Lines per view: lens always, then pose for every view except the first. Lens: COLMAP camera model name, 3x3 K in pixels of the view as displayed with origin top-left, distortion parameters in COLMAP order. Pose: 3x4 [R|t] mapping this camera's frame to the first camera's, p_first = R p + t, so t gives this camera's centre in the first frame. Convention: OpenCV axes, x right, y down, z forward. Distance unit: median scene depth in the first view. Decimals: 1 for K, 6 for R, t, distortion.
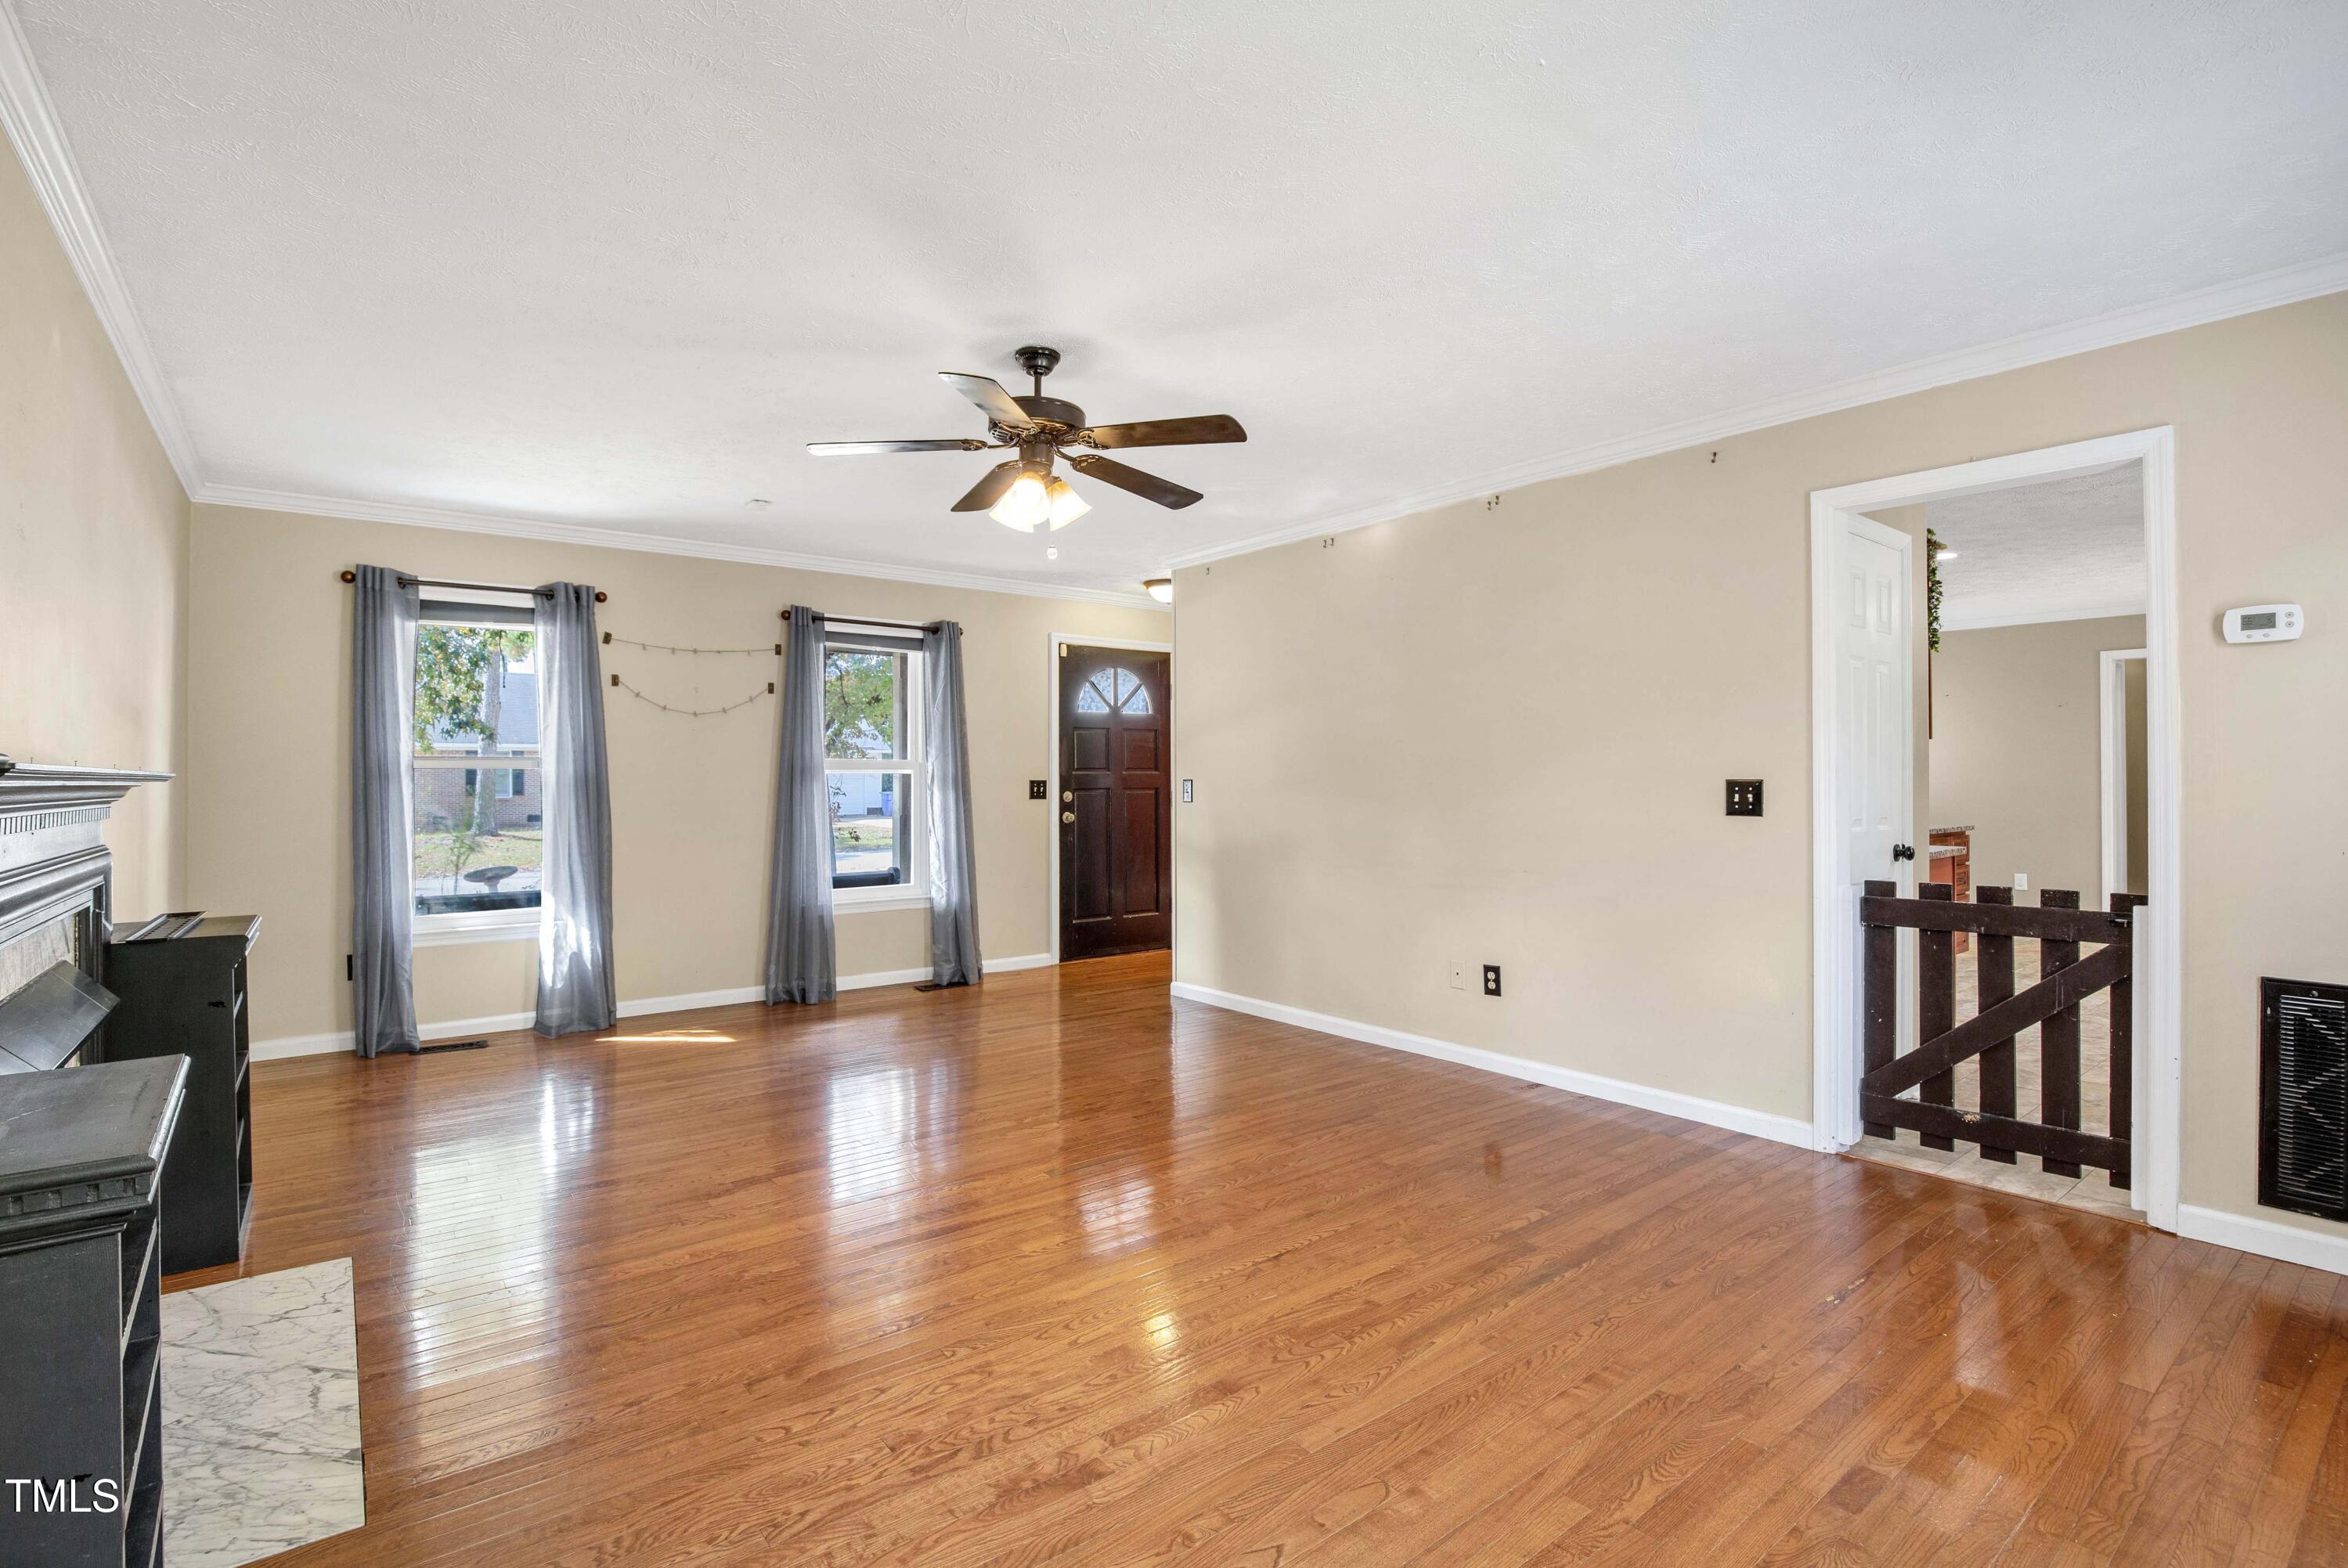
lens RADIAL K [[1101.5, 0, 1204.7], [0, 1101.5, 773.7], [0, 0, 1]] dist [-0.033238, 0.000339]
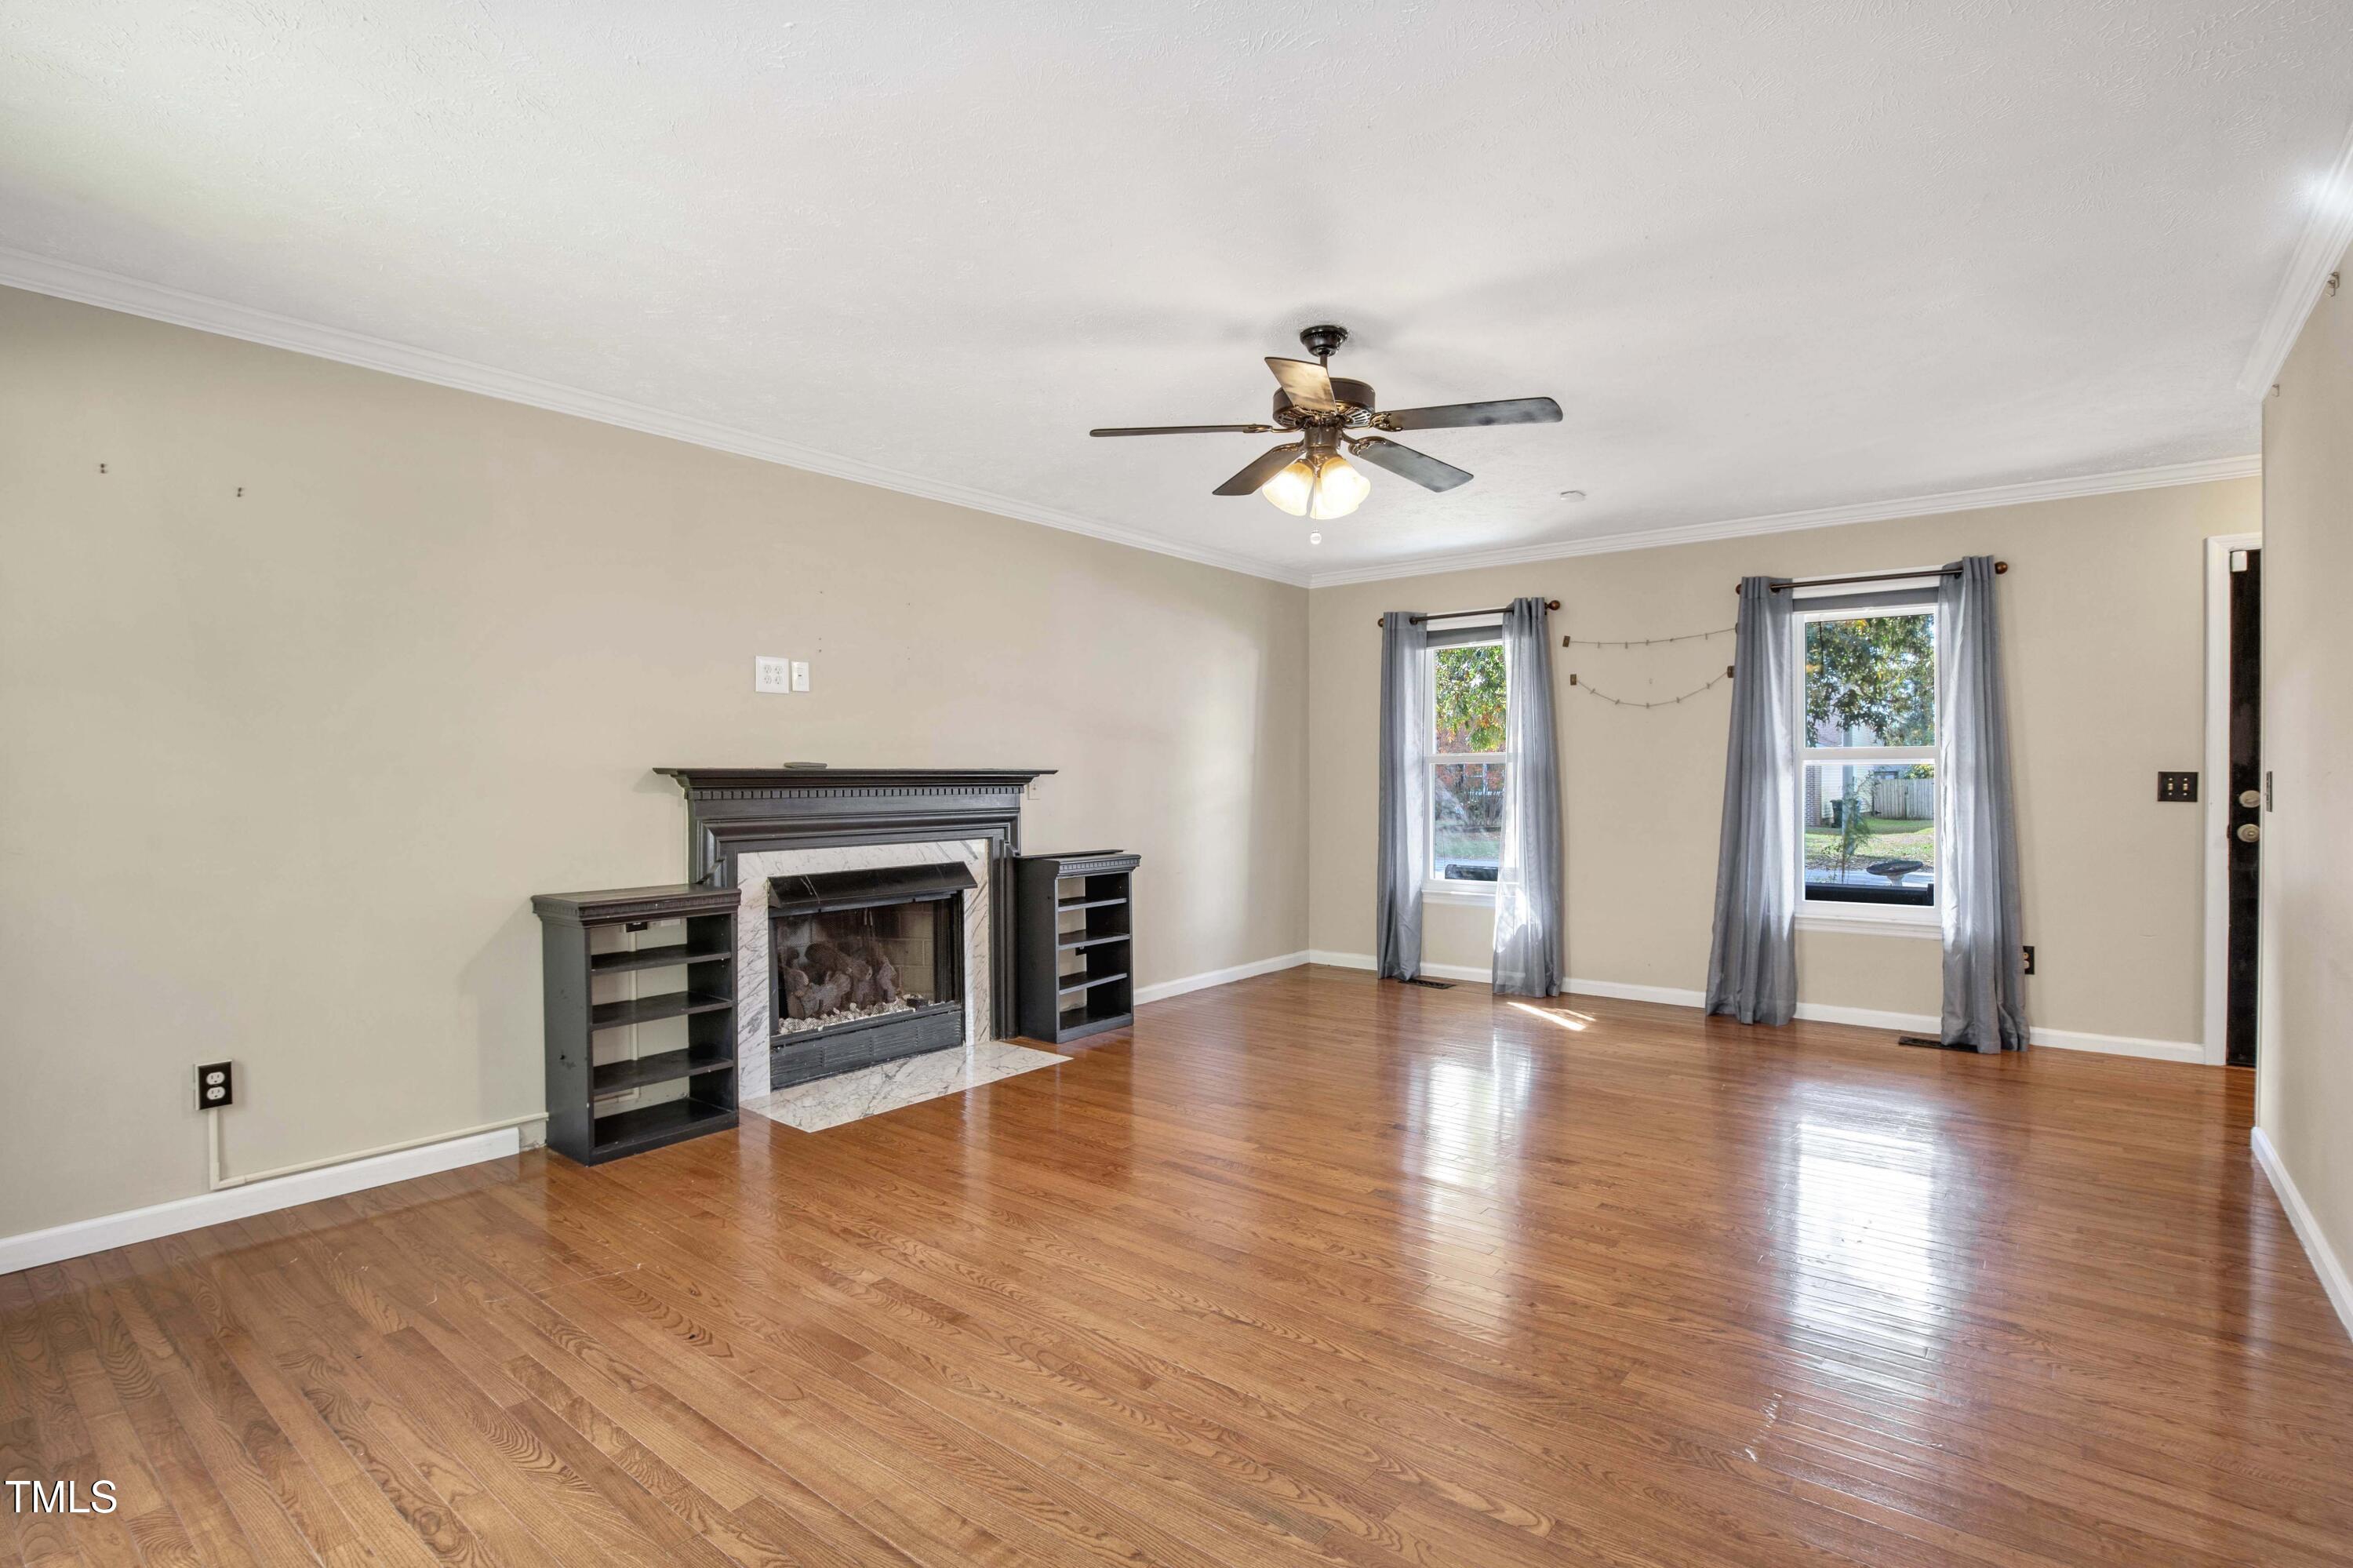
lens RADIAL K [[1125.4, 0, 1170.7], [0, 1125.4, 789.7], [0, 0, 1]] dist [-0.040690, 0.008416]
pose [[0.210421, 0.014494, -0.977503, 0.504346], [0.007922, 0.999832, 0.016530, 0.001286], [0.977579, -0.011222, 0.210271, 0.420721]]
